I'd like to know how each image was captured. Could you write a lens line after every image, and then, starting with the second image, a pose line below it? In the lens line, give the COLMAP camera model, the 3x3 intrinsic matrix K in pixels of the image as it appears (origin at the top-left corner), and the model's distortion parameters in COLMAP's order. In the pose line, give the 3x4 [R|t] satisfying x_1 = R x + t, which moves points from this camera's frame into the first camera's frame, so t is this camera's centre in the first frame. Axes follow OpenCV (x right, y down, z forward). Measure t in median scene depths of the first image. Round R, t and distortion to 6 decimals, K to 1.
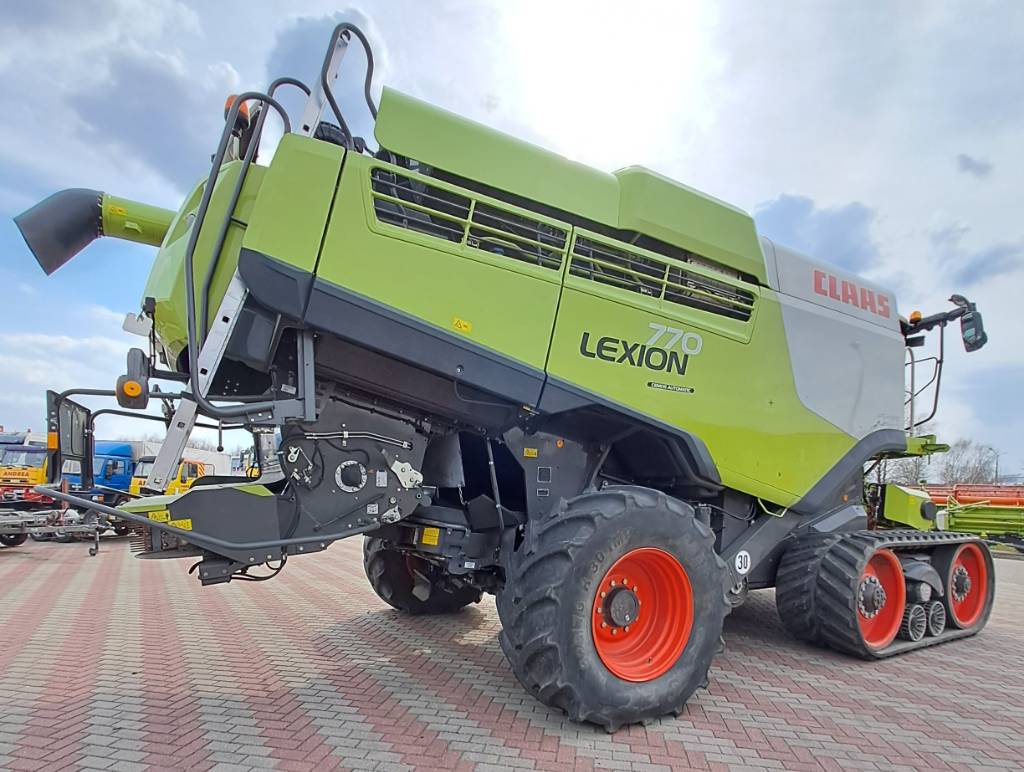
lens RADIAL K [[531.7, 0, 512.5], [0, 531.7, 443.0], [0, 0, 1]] dist [-0.004136, 0.000984]
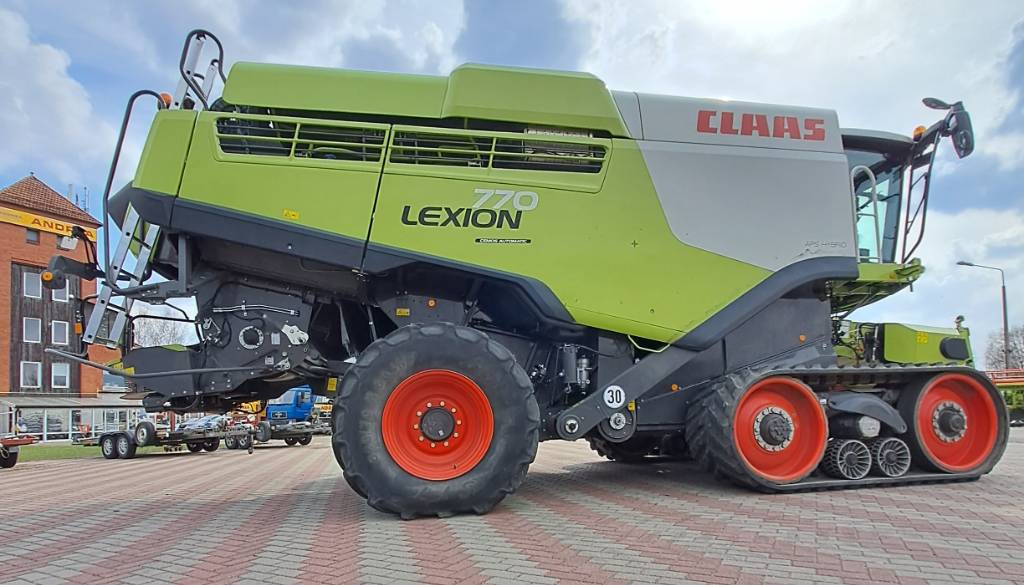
lens RADIAL K [[532.8, 0, 512.4], [0, 532.8, 337.4], [0, 0, 1]] dist [-0.001018, -0.000647]
pose [[0.941570, -0.101867, -0.321043, 0.691950], [0.084579, 0.994136, -0.067380, 0.188877], [0.326025, 0.036290, 0.944664, -0.075448]]
